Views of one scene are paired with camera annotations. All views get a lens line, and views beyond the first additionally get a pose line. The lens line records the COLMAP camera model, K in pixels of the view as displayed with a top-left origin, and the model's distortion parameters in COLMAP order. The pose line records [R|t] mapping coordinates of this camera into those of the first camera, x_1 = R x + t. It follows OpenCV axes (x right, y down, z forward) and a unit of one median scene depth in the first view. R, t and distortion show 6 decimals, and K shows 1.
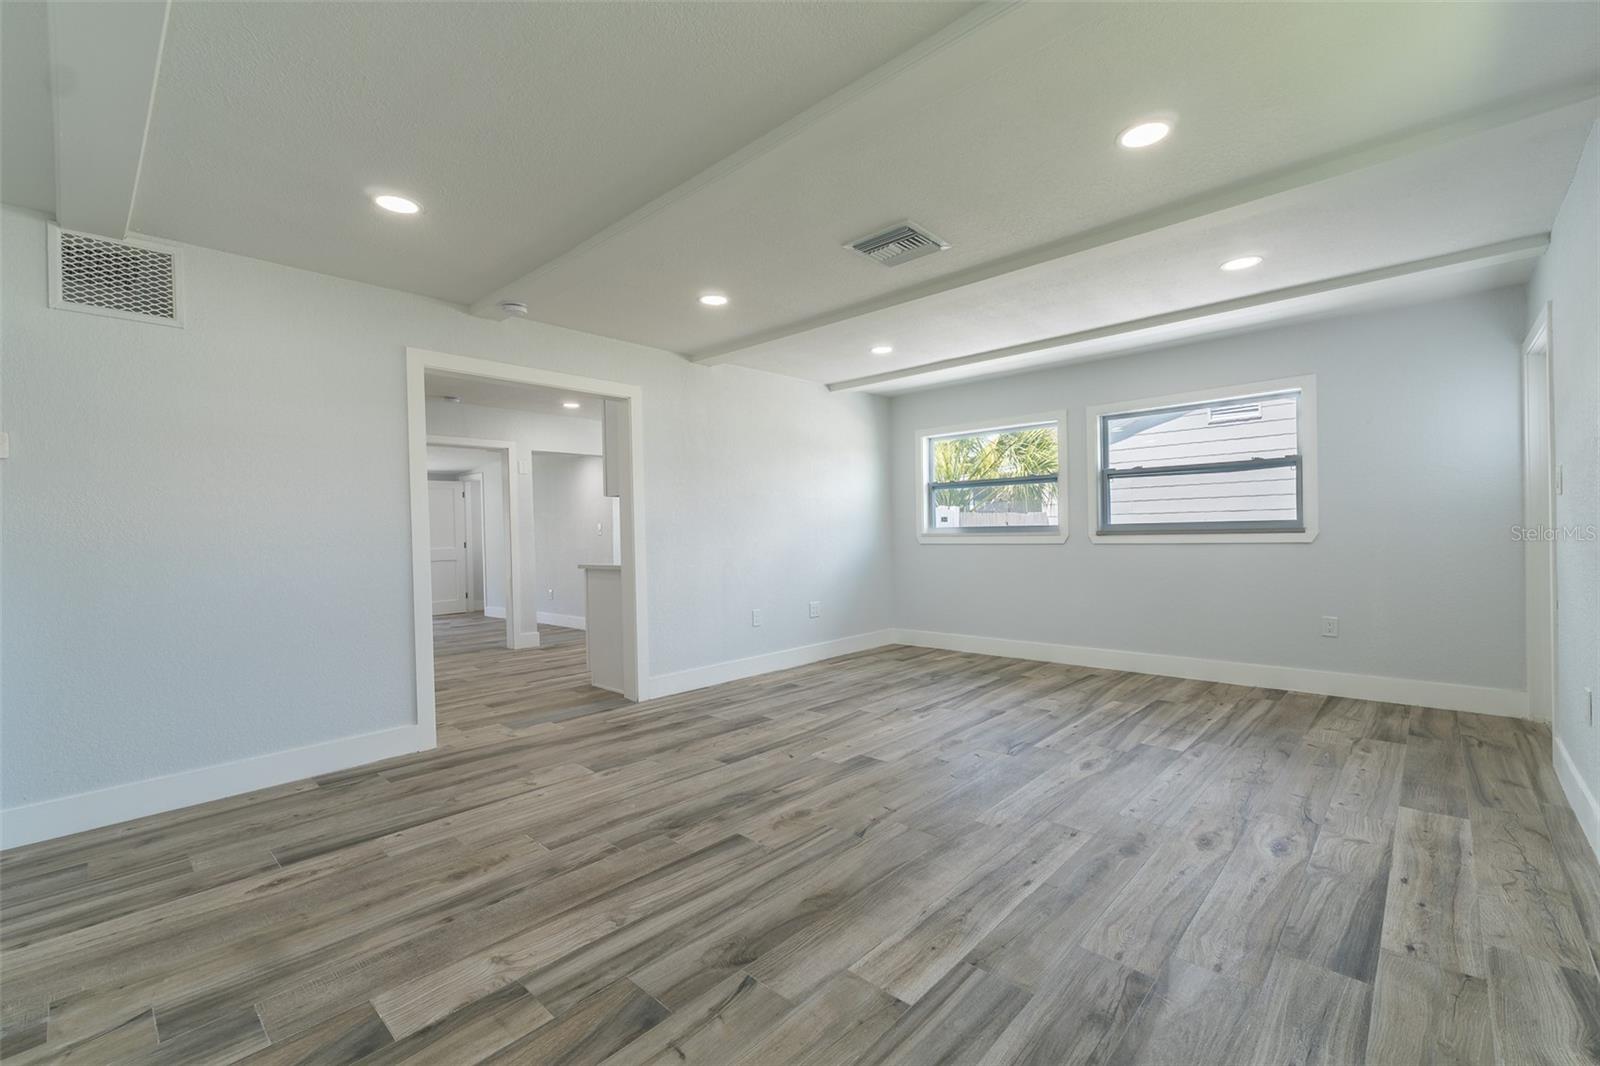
lens RADIAL K [[680.2, 0, 800.0], [0, 680.2, 533.0], [0, 0, 1]] dist [0.007250, -0.000190]
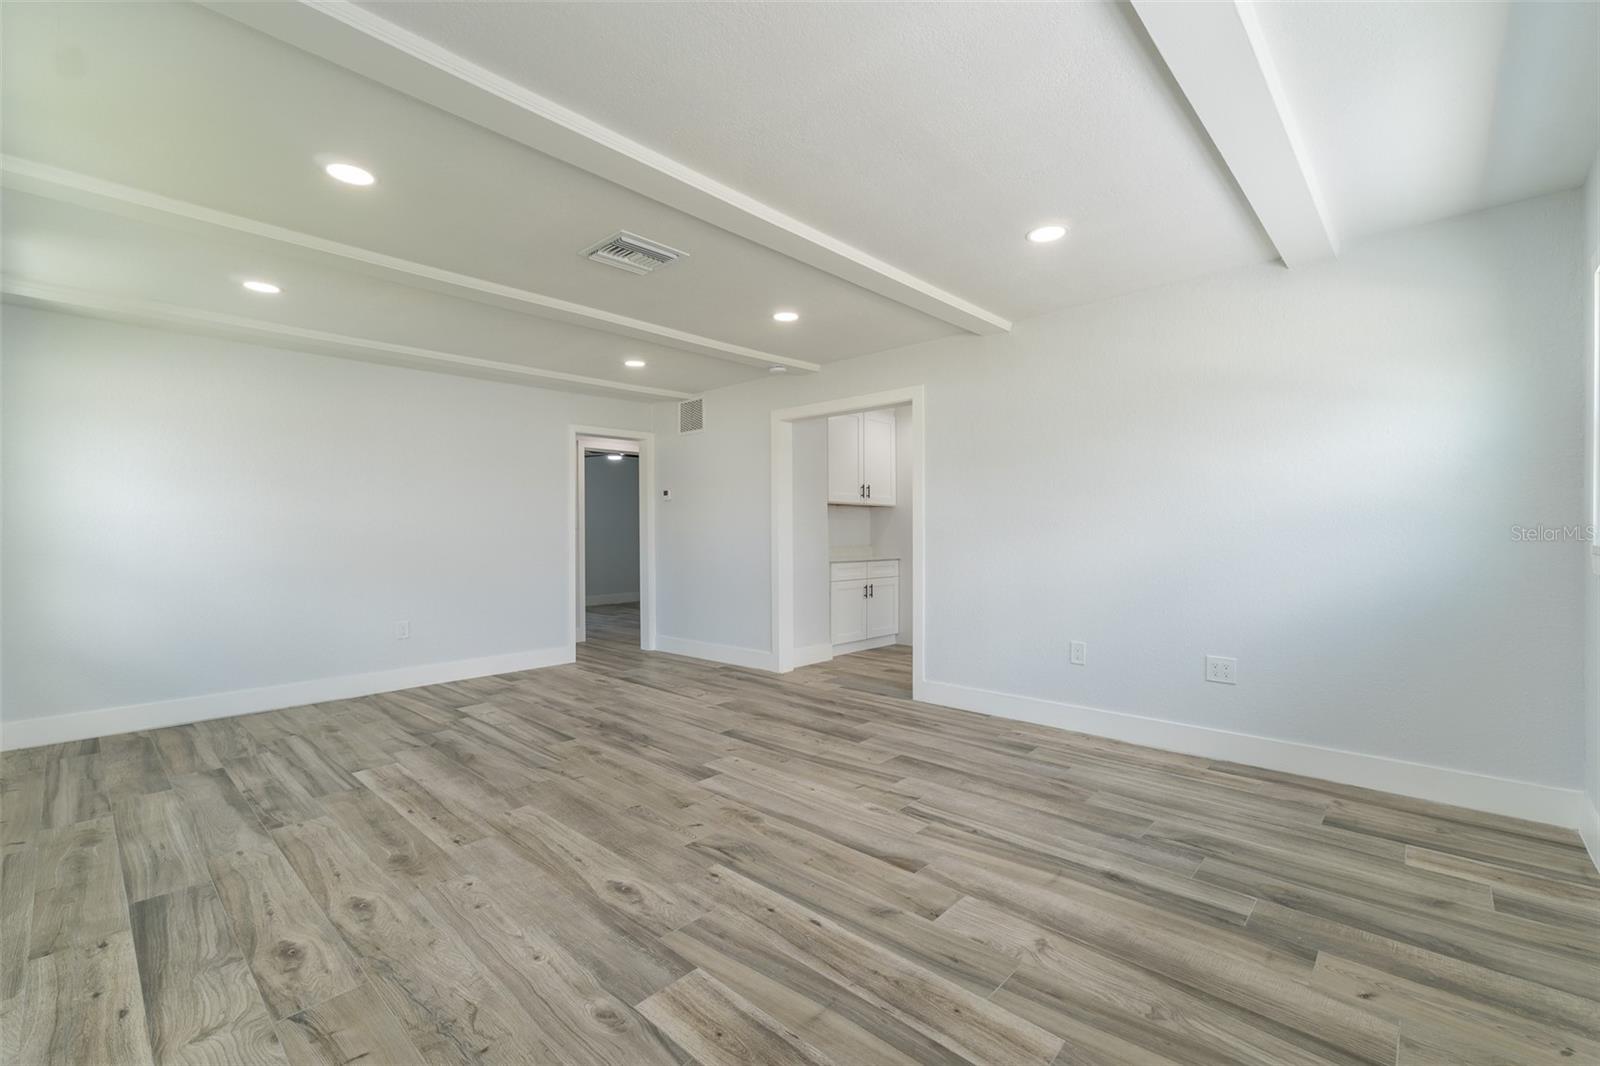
lens RADIAL K [[680.2, 0, 800.0], [0, 680.2, 533.0], [0, 0, 1]] dist [0.007250, -0.000190]
pose [[-0.001064, 0.019580, -0.999808, 1.224744], [0.002242, 0.999806, 0.019578, -0.033141], [0.999997, -0.002220, -0.001108, 1.314324]]
